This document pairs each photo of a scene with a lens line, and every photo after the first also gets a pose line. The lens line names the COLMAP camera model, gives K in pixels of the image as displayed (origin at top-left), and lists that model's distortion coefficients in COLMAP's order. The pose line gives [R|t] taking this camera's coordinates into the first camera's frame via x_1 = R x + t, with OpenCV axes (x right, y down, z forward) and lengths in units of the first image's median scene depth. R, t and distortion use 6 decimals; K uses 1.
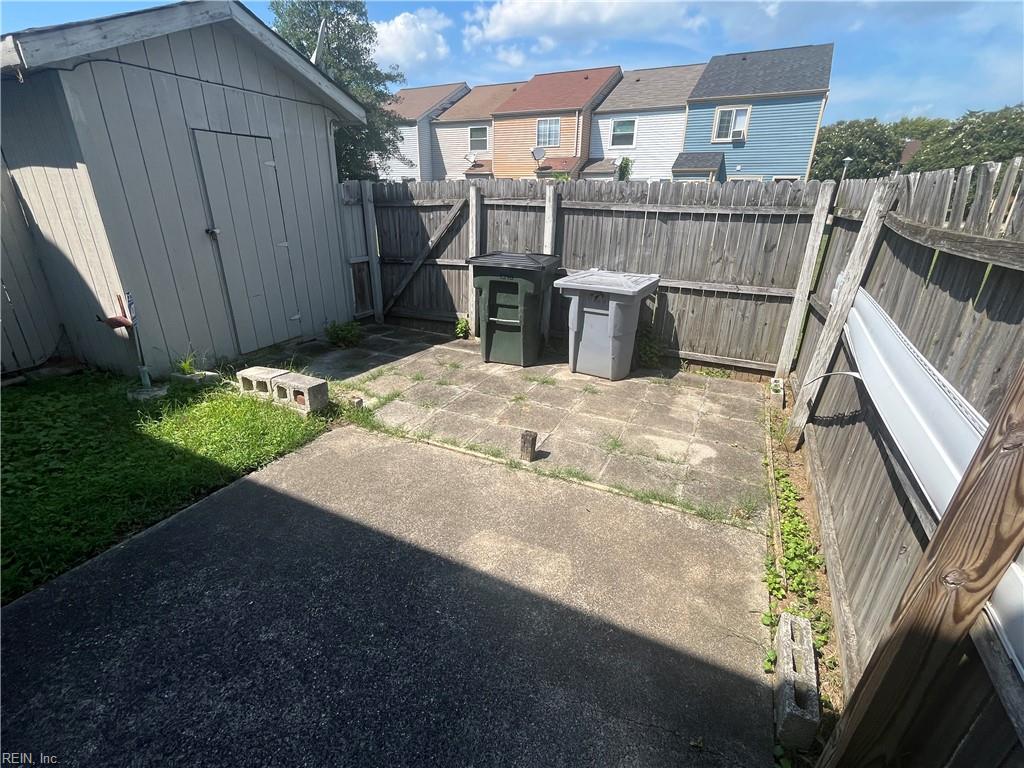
lens RADIAL K [[470.6, 0, 512.0], [0, 470.6, 384.0], [0, 0, 1]] dist [-0.003749, 0.000091]
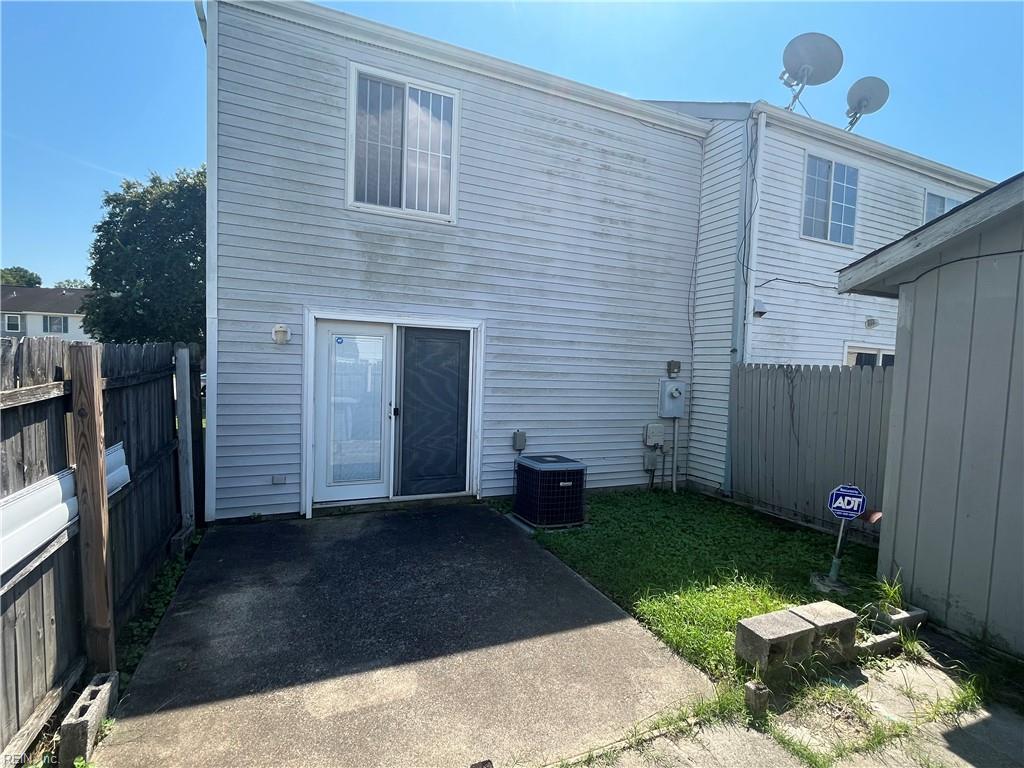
lens RADIAL K [[490.2, 0, 512.0], [0, 490.2, 384.0], [0, 0, 1]] dist [-0.000555, -0.000090]
pose [[-0.640776, -0.001570, -0.767726, 0.346833], [-0.328699, 0.904269, 0.272497, -0.360632], [0.693803, 0.426960, -0.579950, 0.849527]]
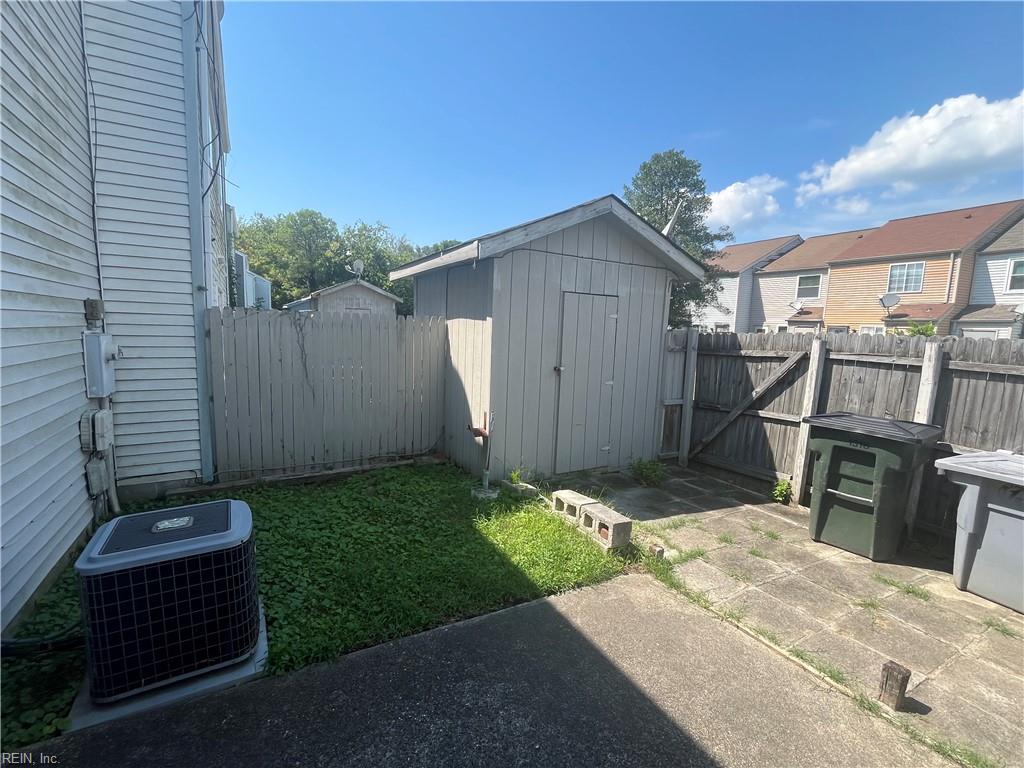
lens RADIAL K [[470.6, 0, 512.0], [0, 470.6, 384.0], [0, 0, 1]] dist [-0.003749, 0.000091]
pose [[0.821815, 0.083980, -0.563531, -0.056872], [-0.237122, 0.949762, -0.204265, -0.015005], [0.518066, 0.301494, 0.800443, -0.009946]]
